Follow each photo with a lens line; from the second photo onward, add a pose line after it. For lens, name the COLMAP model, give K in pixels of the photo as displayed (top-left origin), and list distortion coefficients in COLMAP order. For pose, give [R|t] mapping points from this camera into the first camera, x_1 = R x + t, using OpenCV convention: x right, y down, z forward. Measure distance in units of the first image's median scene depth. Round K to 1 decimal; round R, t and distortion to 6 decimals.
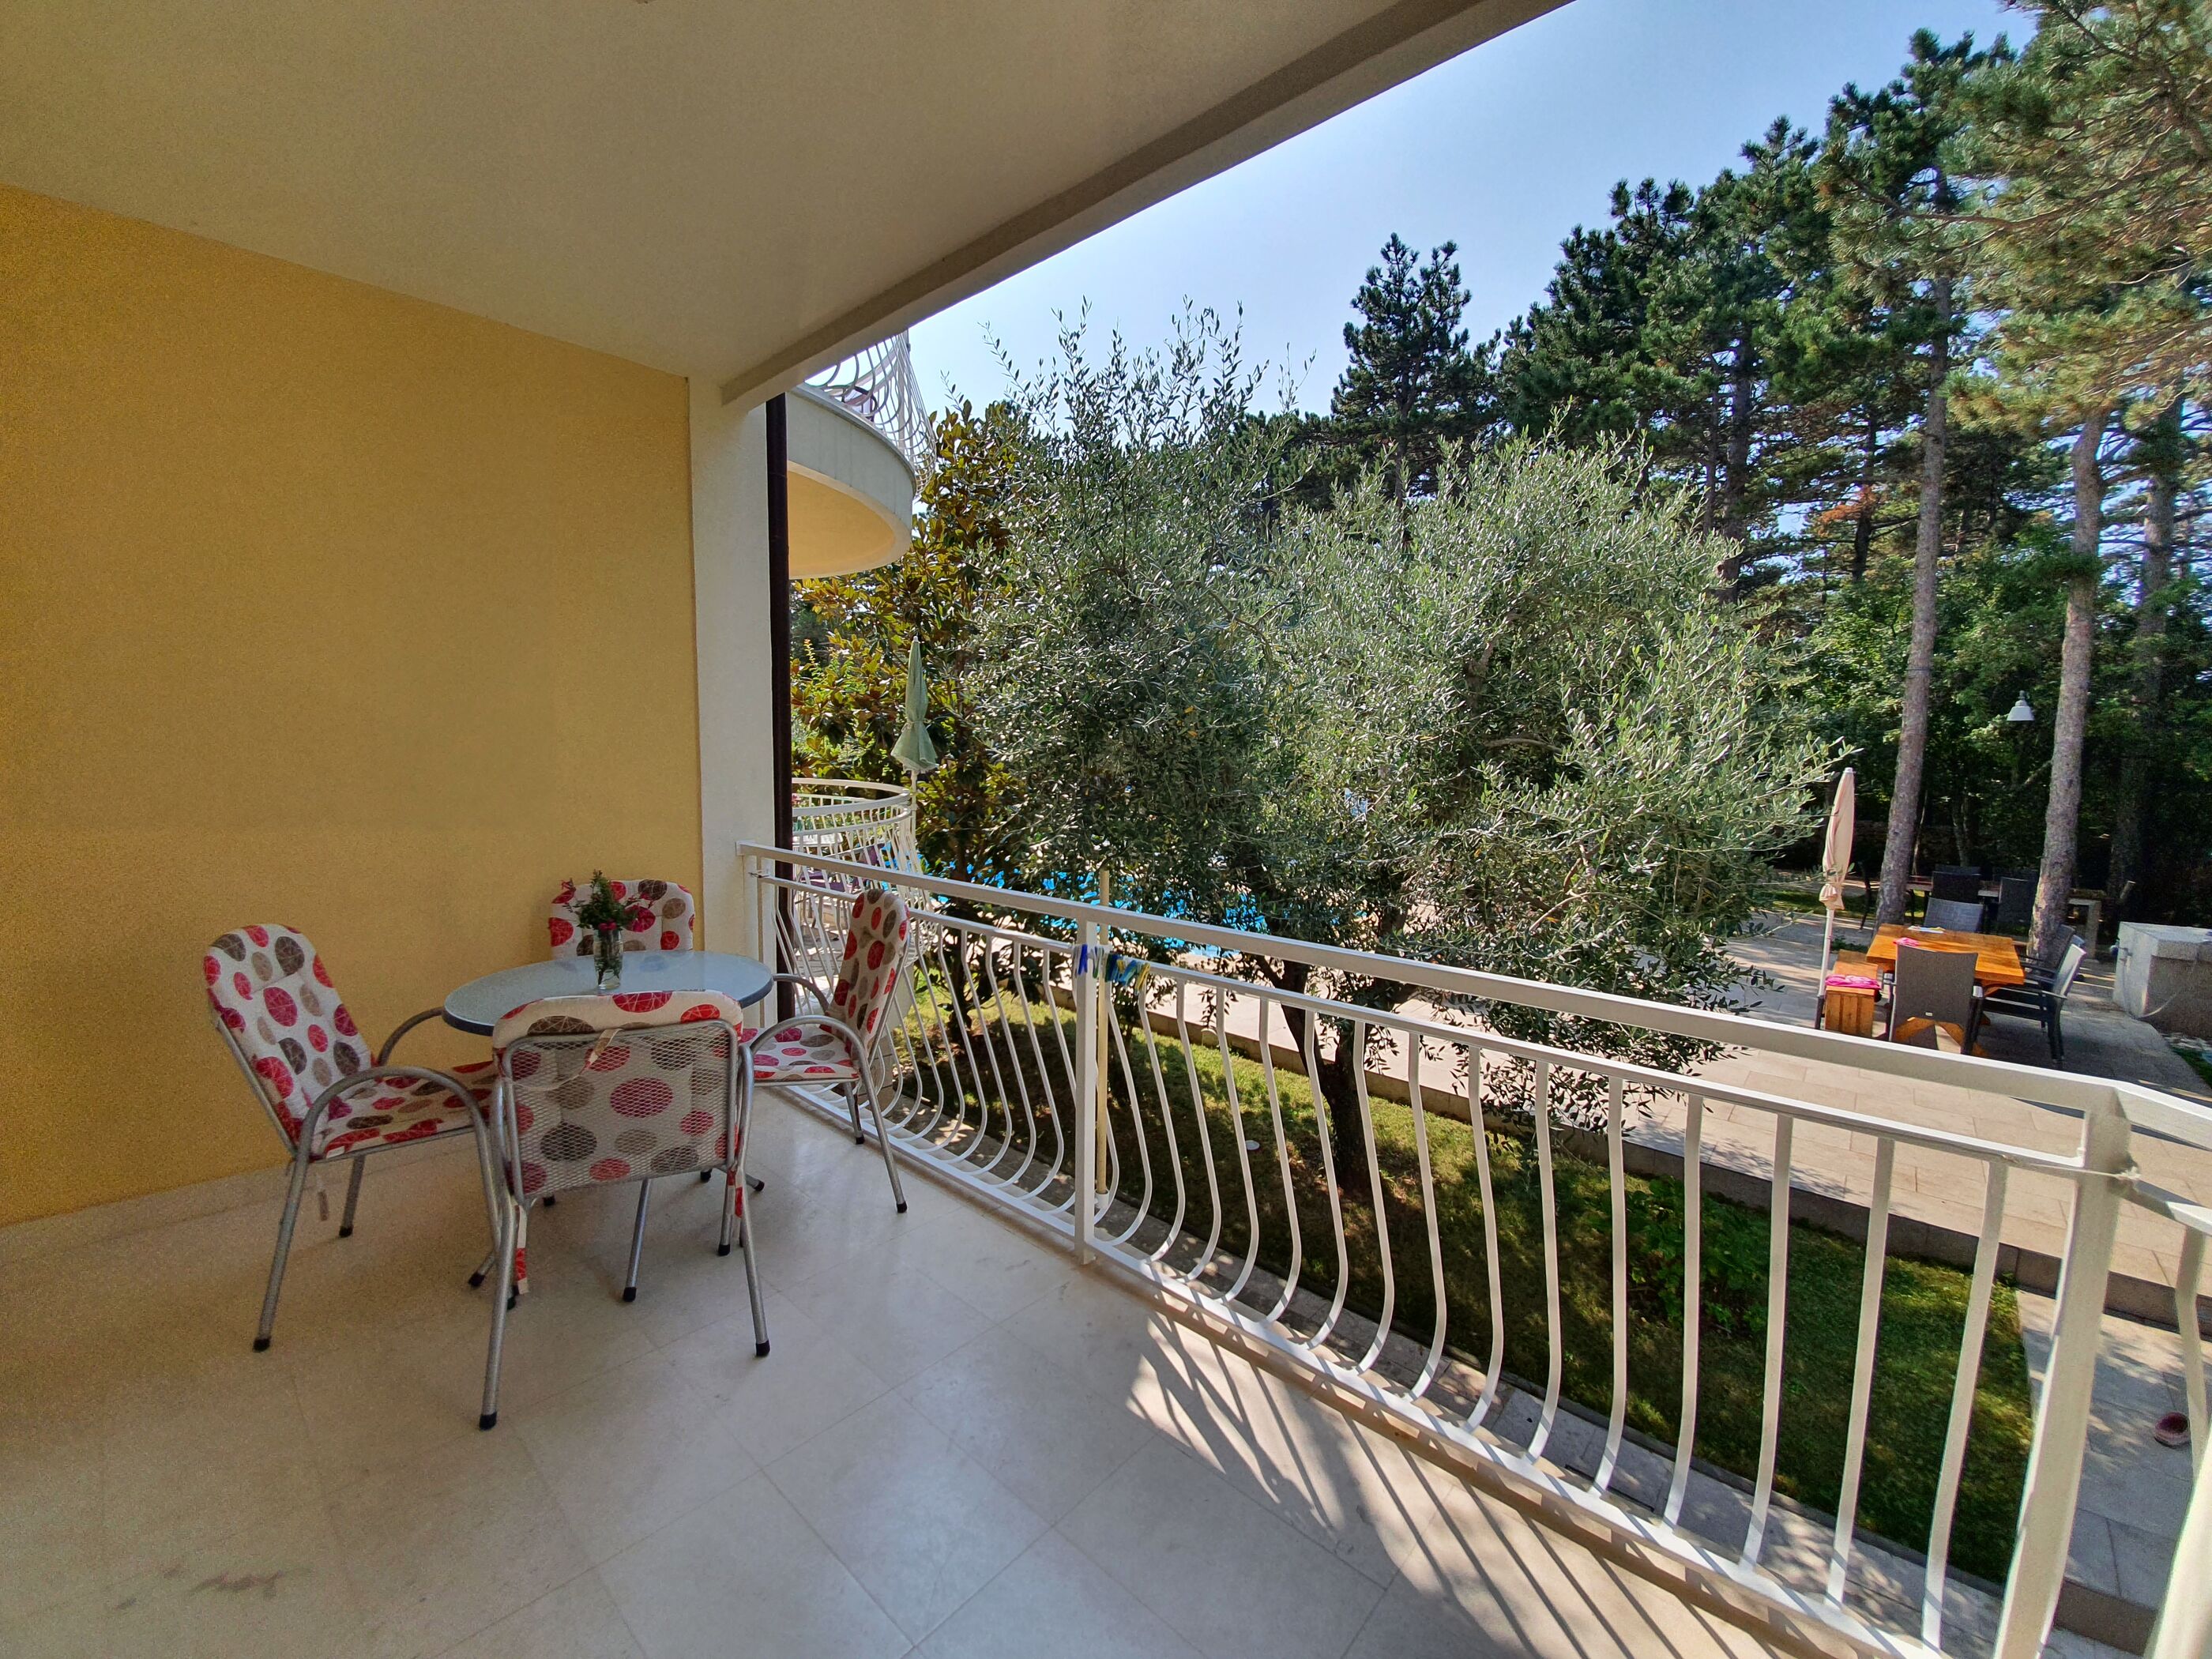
lens RADIAL K [[887.0, 0, 1109.2], [0, 887.0, 834.3], [0, 0, 1]] dist [-0.000674, -0.006945]
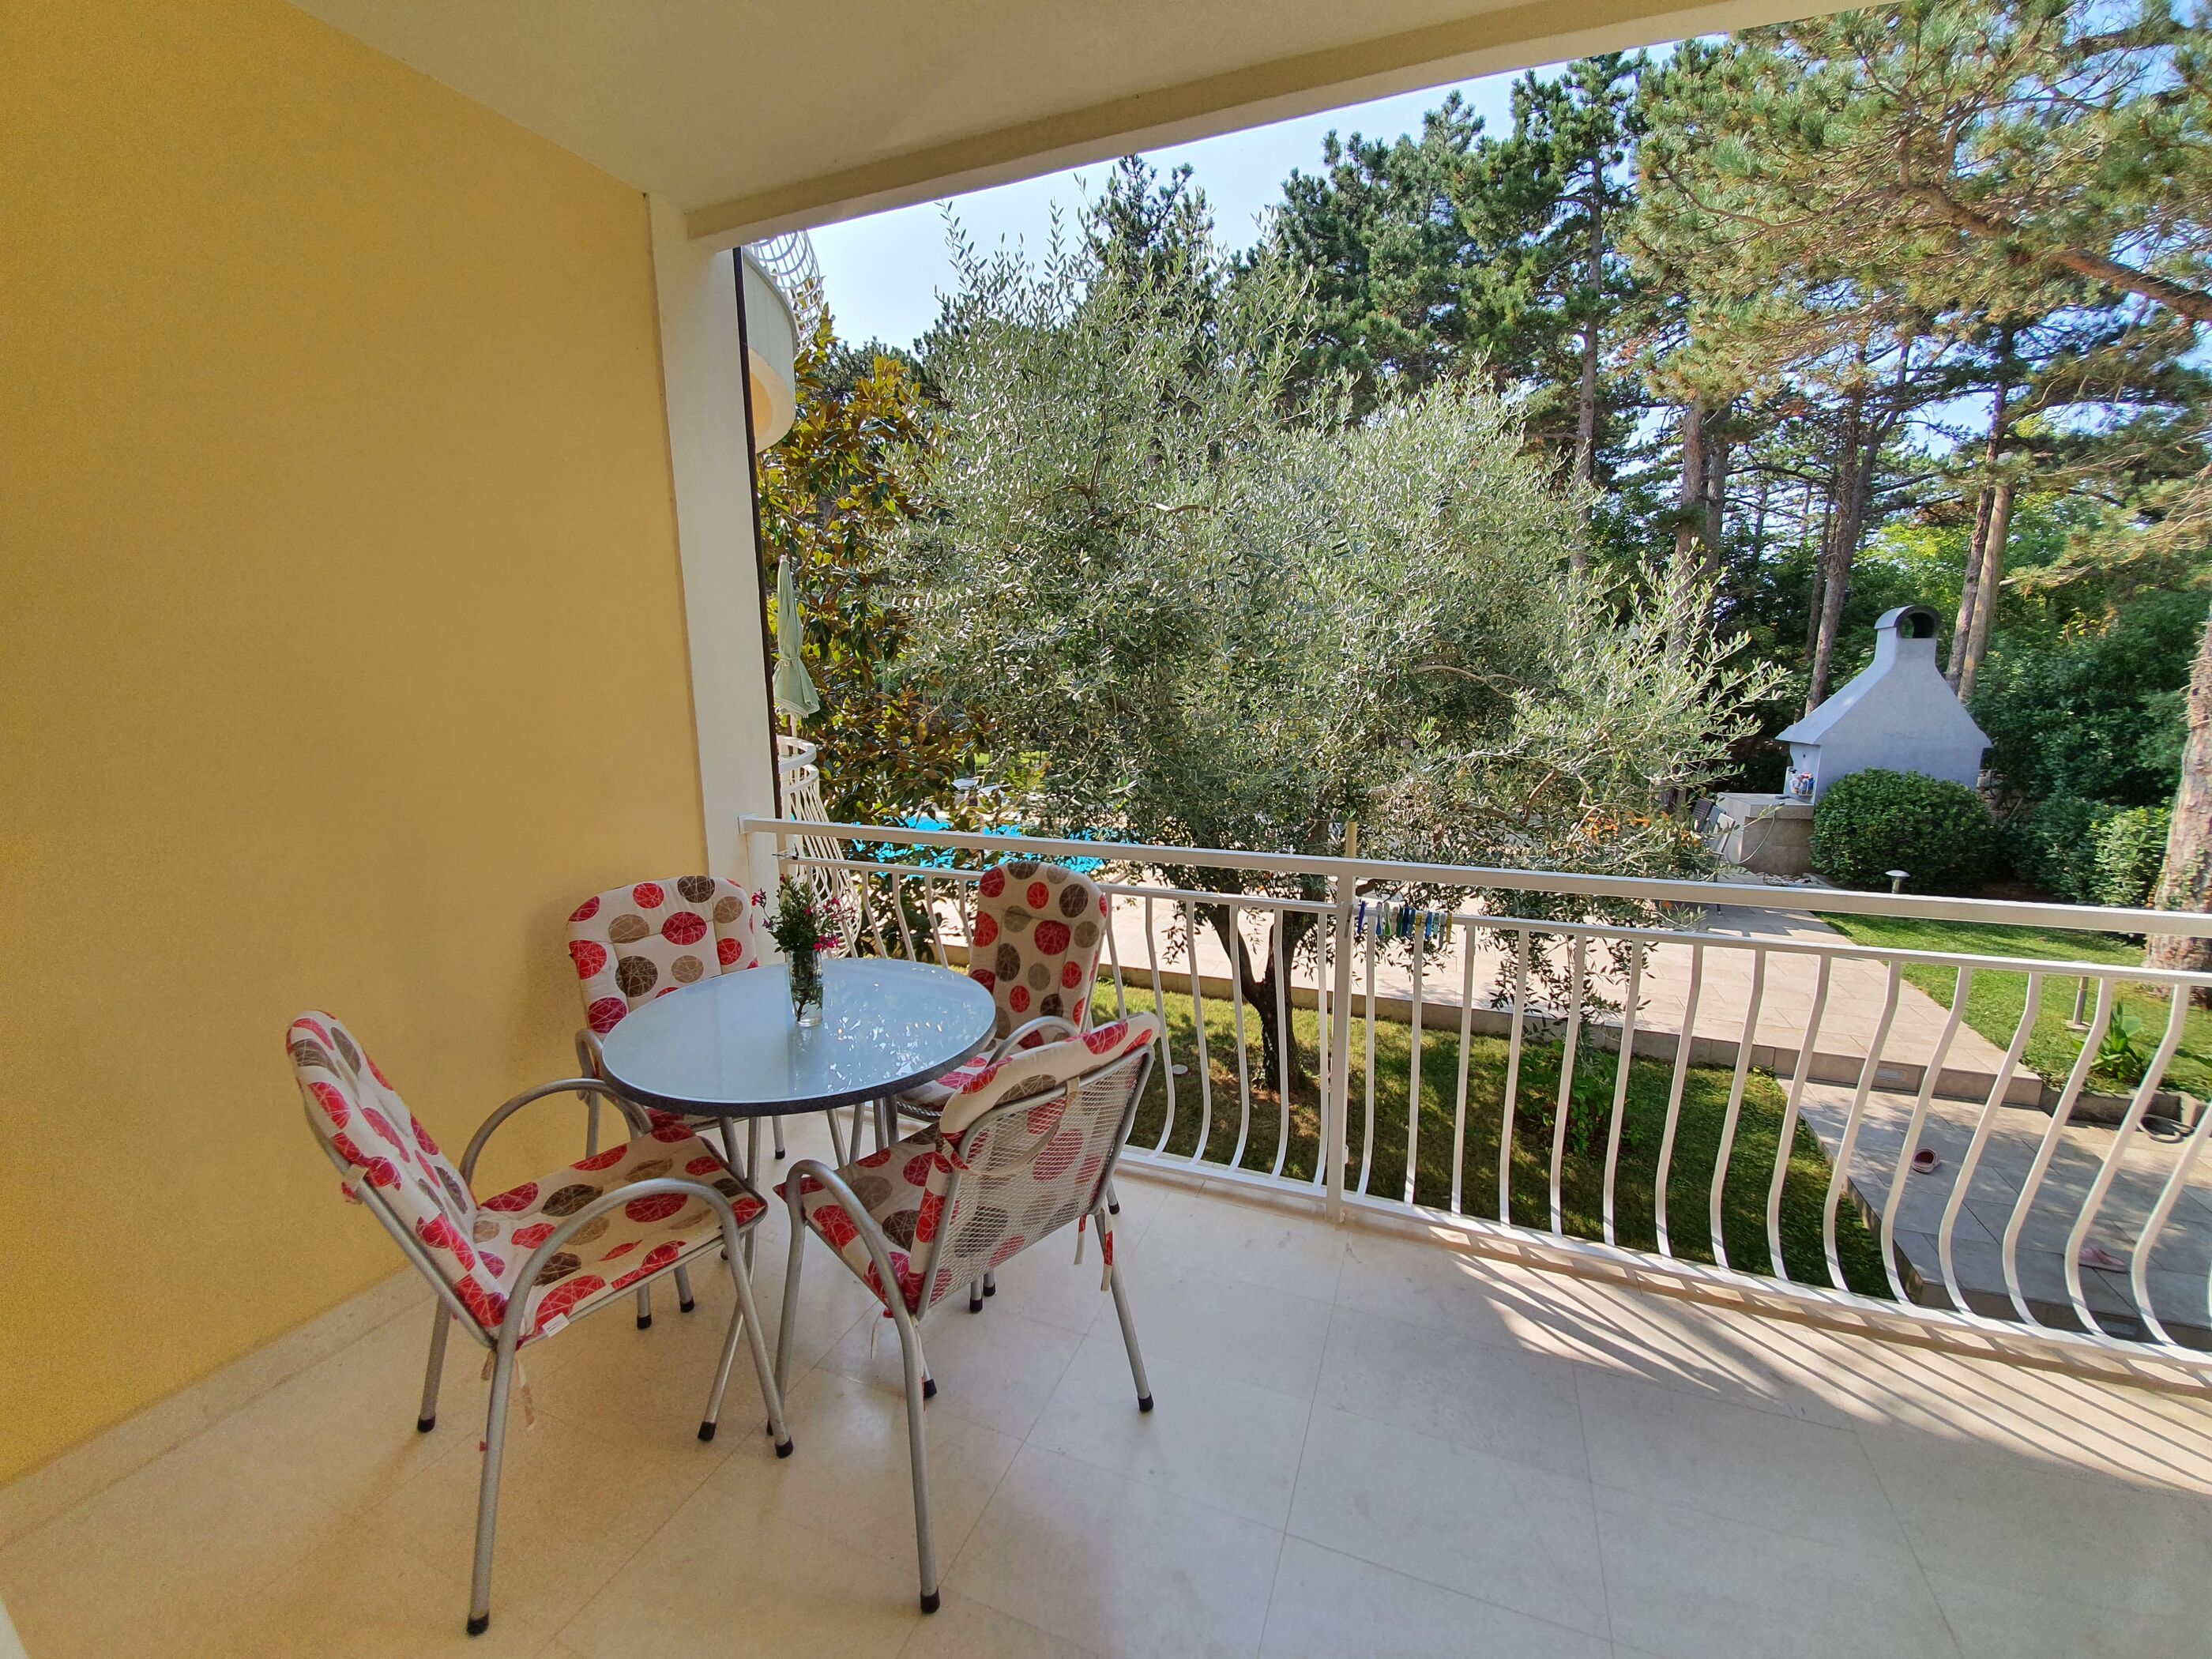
lens RADIAL K [[887.0, 0, 1110.9], [0, 887.0, 833.2], [0, 0, 1]] dist [-0.000674, -0.006945]
pose [[0.936053, -0.084170, 0.341644, -0.147328], [0.055965, 0.994221, 0.091608, -0.012227], [-0.347380, -0.066630, 0.935354, 0.051986]]
